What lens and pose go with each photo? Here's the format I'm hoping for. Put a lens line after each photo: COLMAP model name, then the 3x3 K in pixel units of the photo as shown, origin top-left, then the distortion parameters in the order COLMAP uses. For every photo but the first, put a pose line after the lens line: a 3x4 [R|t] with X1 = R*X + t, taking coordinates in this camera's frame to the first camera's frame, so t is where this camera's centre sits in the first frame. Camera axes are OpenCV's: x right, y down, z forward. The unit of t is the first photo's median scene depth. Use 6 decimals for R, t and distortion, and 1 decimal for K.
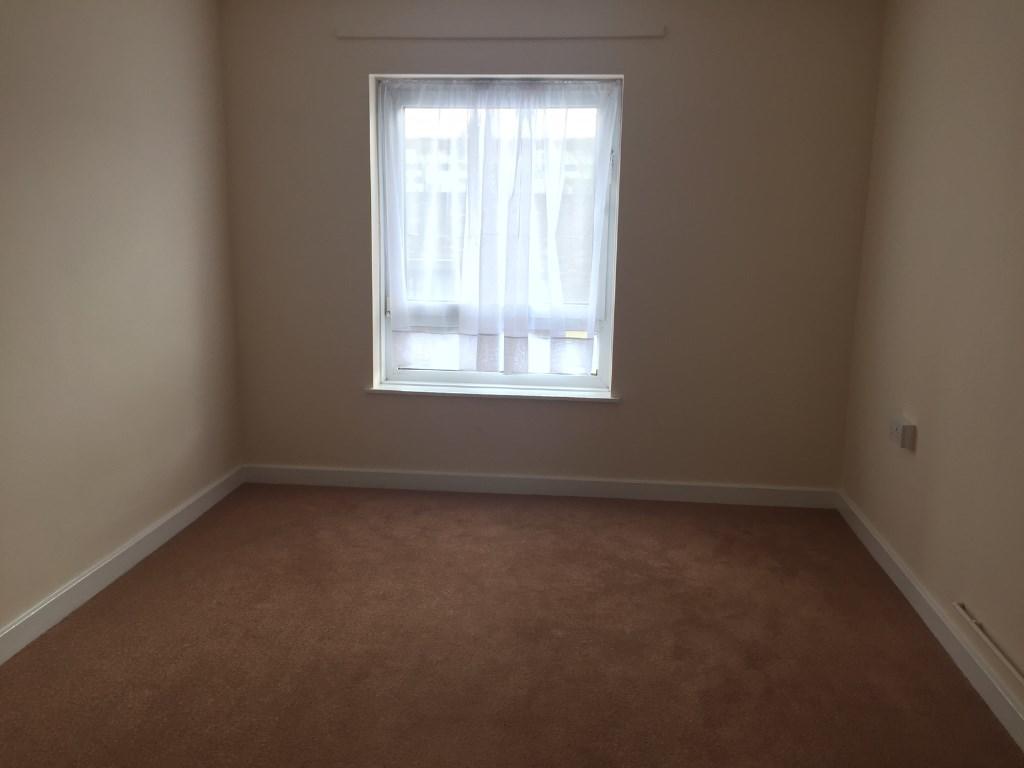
lens RADIAL K [[873.5, 0, 513.7], [0, 873.5, 426.8], [0, 0, 1]] dist [0.005915, 0.001302]
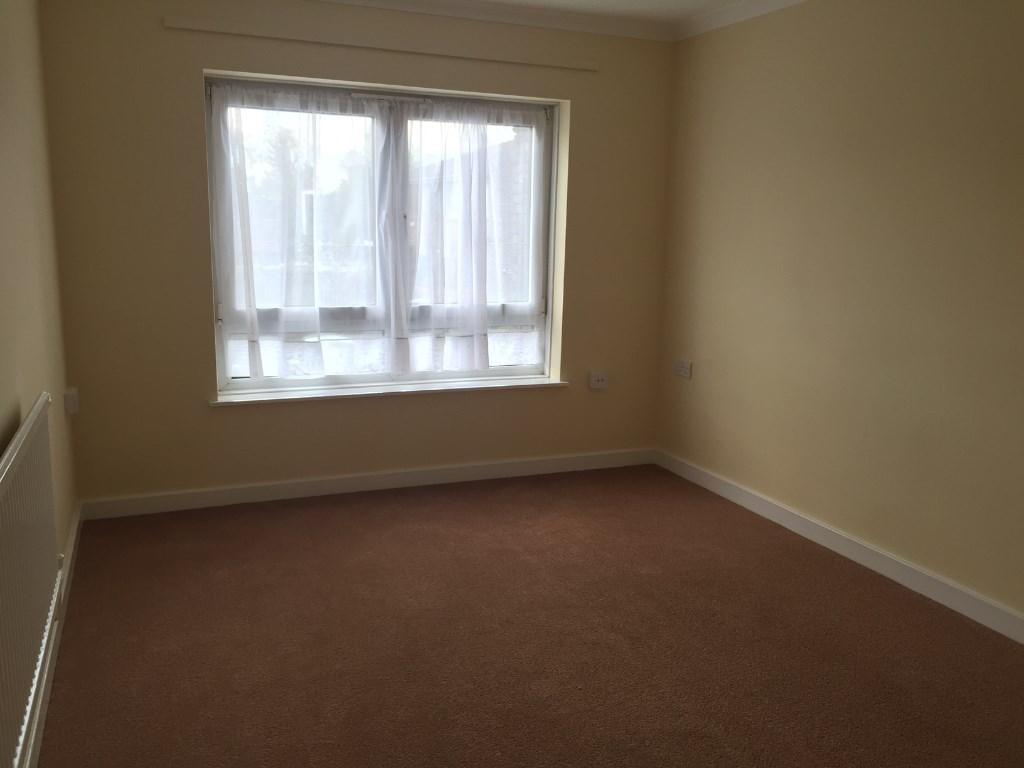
lens RADIAL K [[871.1, 0, 512.0], [0, 871.1, 384.0], [0, 0, 1]] dist [0.055193, -0.106566]
pose [[0.881926, -0.083273, 0.463974, -0.366369], [0.102829, 0.994554, -0.016958, -0.014496], [-0.460036, 0.062666, 0.885686, 0.029151]]
